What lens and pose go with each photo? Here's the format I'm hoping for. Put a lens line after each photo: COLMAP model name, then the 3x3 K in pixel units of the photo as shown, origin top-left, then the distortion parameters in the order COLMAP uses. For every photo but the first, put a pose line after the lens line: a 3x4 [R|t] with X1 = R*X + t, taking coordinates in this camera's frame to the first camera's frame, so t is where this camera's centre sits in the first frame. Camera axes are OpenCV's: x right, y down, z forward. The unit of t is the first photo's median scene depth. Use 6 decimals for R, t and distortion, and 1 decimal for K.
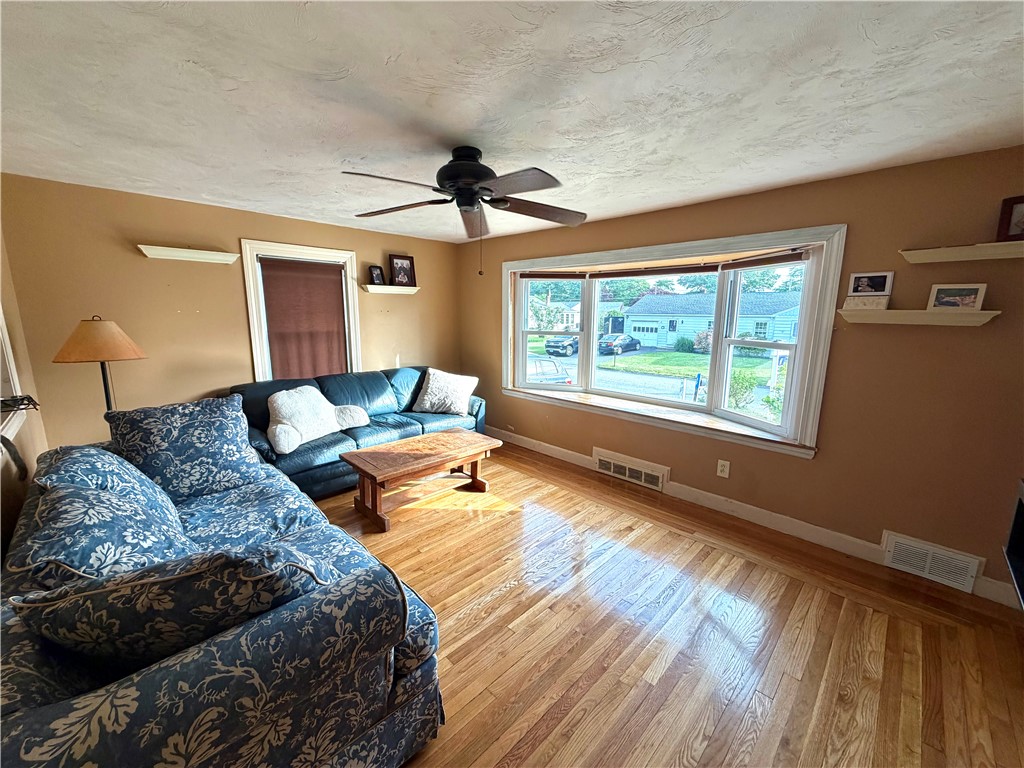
lens RADIAL K [[410.2, 0, 514.4], [0, 410.2, 386.6], [0, 0, 1]] dist [0.000728, -0.000129]
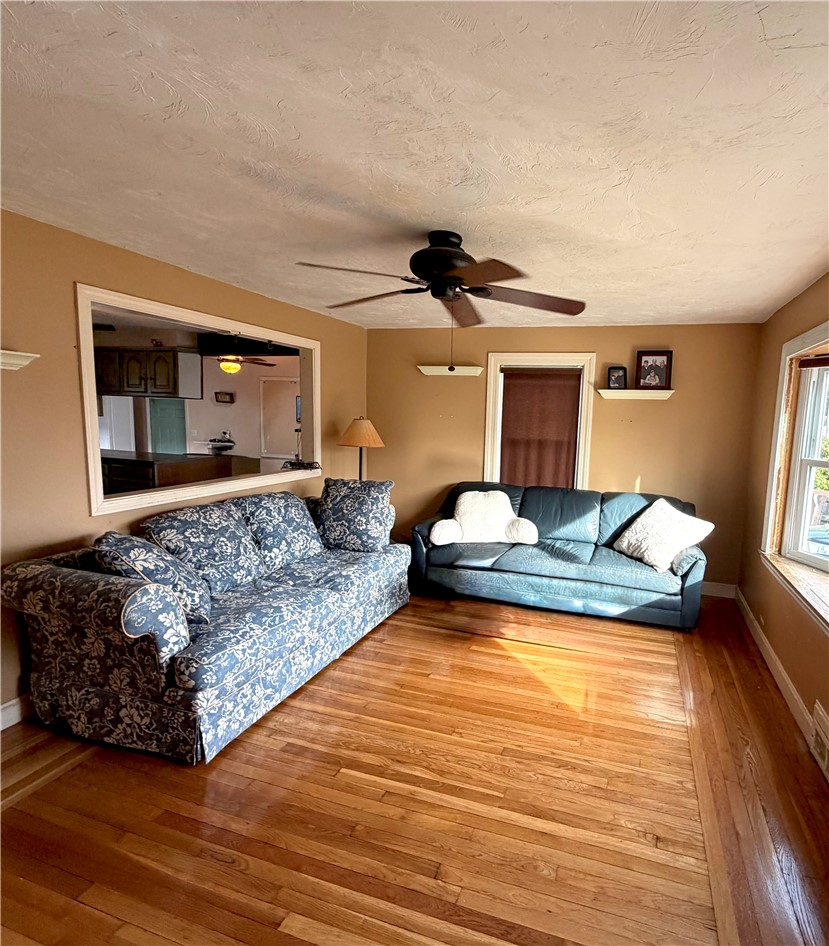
lens RADIAL K [[508.3, 0, 484.3], [0, 508.3, 480.1], [0, 0, 1]] dist [-0.008435, -0.000067]
pose [[0.466414, 0.116580, -0.876851, 0.519117], [-0.188692, 0.981574, 0.030134, -0.054236], [0.864207, 0.151400, 0.479817, 0.341633]]
